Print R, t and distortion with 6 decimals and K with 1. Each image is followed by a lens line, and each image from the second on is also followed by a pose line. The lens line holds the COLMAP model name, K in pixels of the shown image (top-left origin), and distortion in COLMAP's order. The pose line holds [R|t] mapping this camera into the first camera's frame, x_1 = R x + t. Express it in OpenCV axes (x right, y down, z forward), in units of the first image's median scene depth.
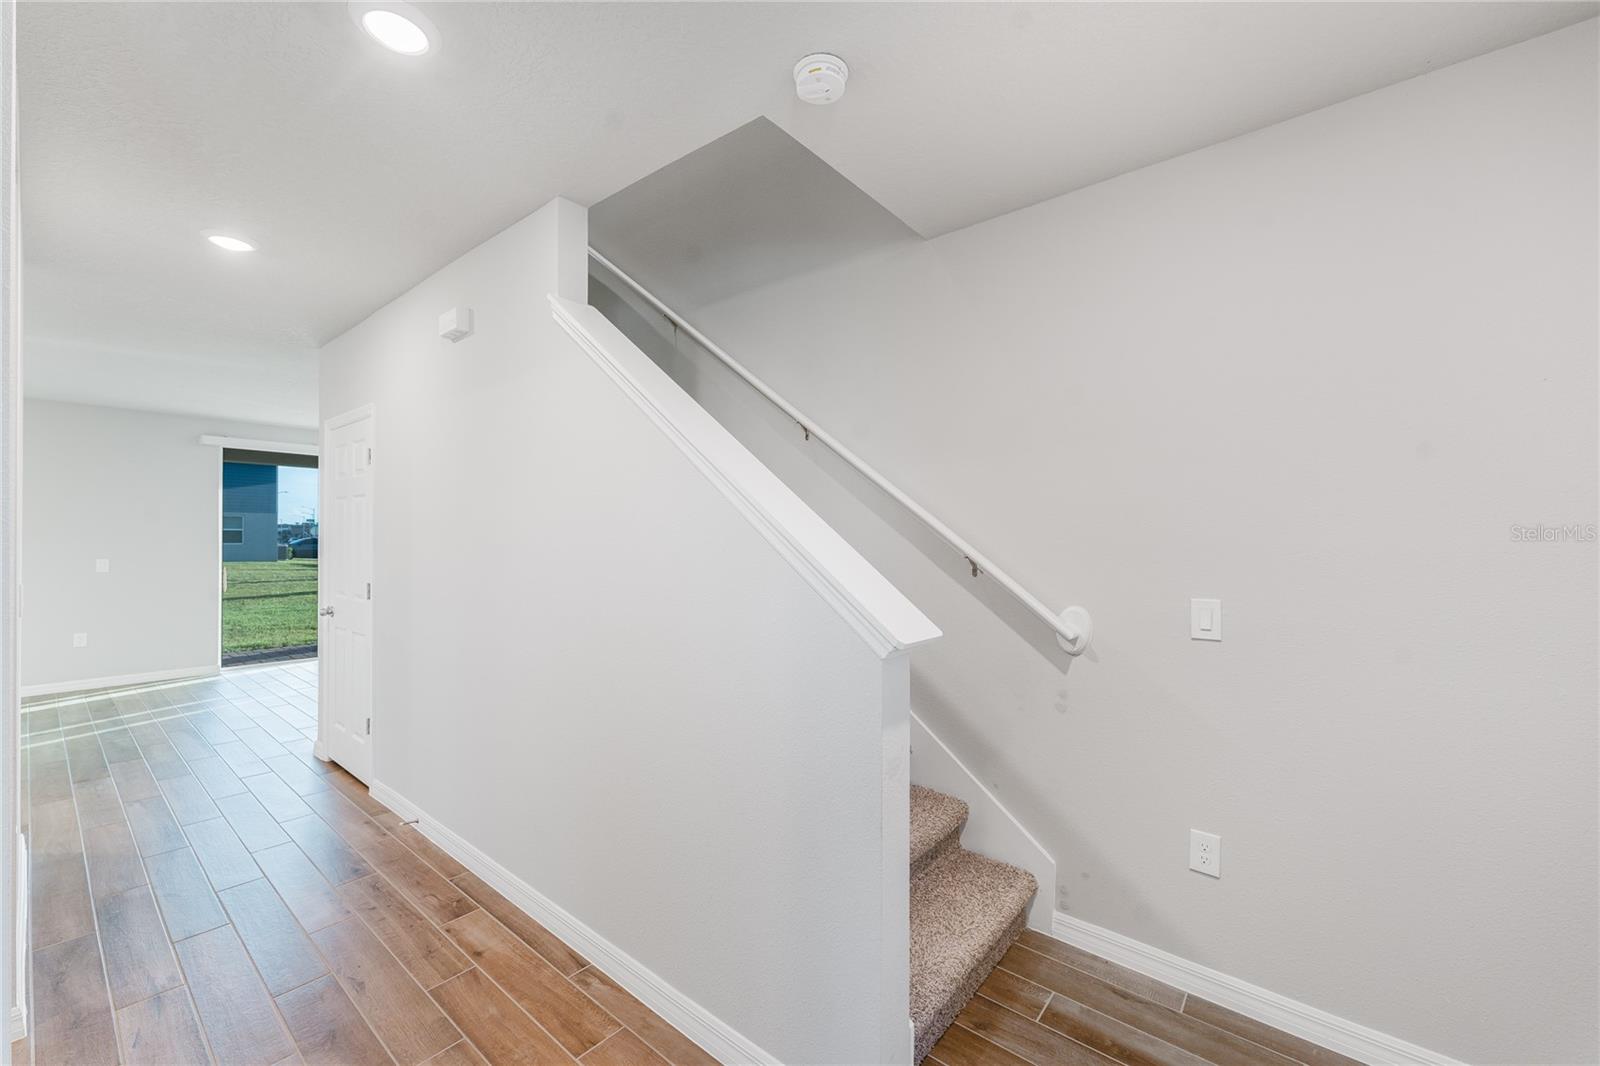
lens RADIAL K [[638.9, 0, 798.7], [0, 638.9, 541.0], [0, 0, 1]] dist [0.002106, 0.000261]
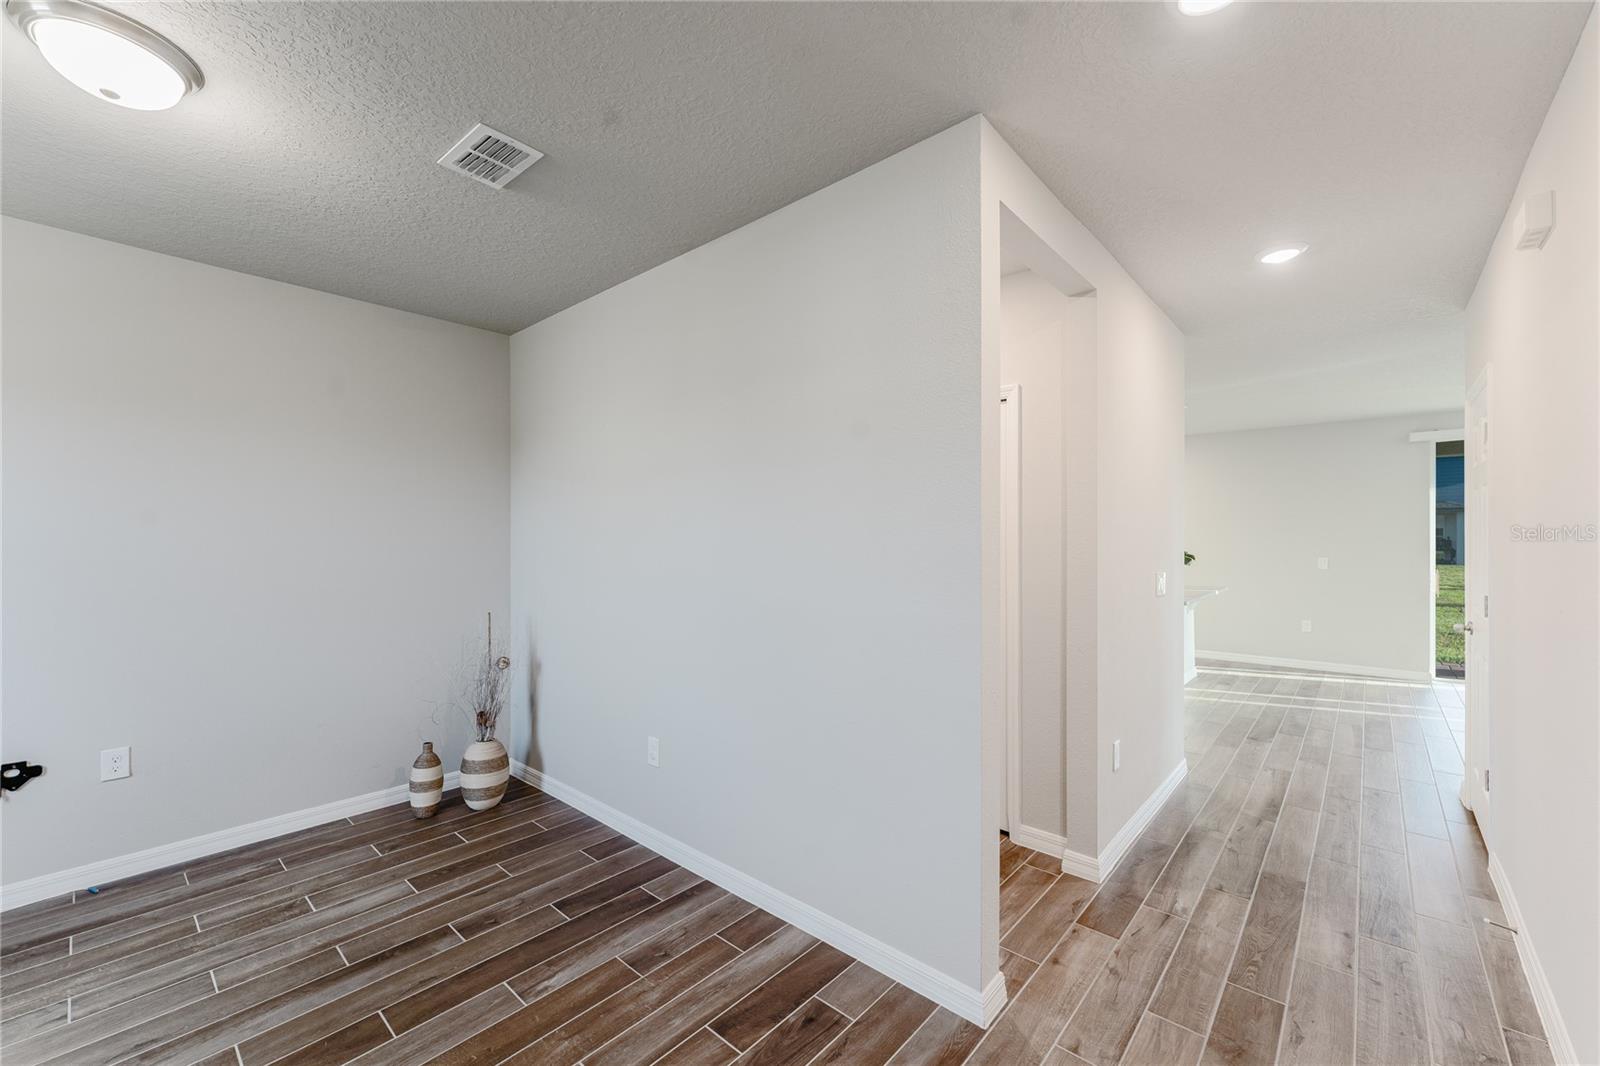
lens RADIAL K [[638.9, 0, 794.4], [0, 638.9, 541.5], [0, 0, 1]] dist [0.002106, 0.000261]
pose [[-0.031413, 0.004043, -0.999498, 0.121372], [-0.004599, 0.999981, 0.004189, -0.000850], [0.999496, 0.004728, -0.031394, 0.166917]]
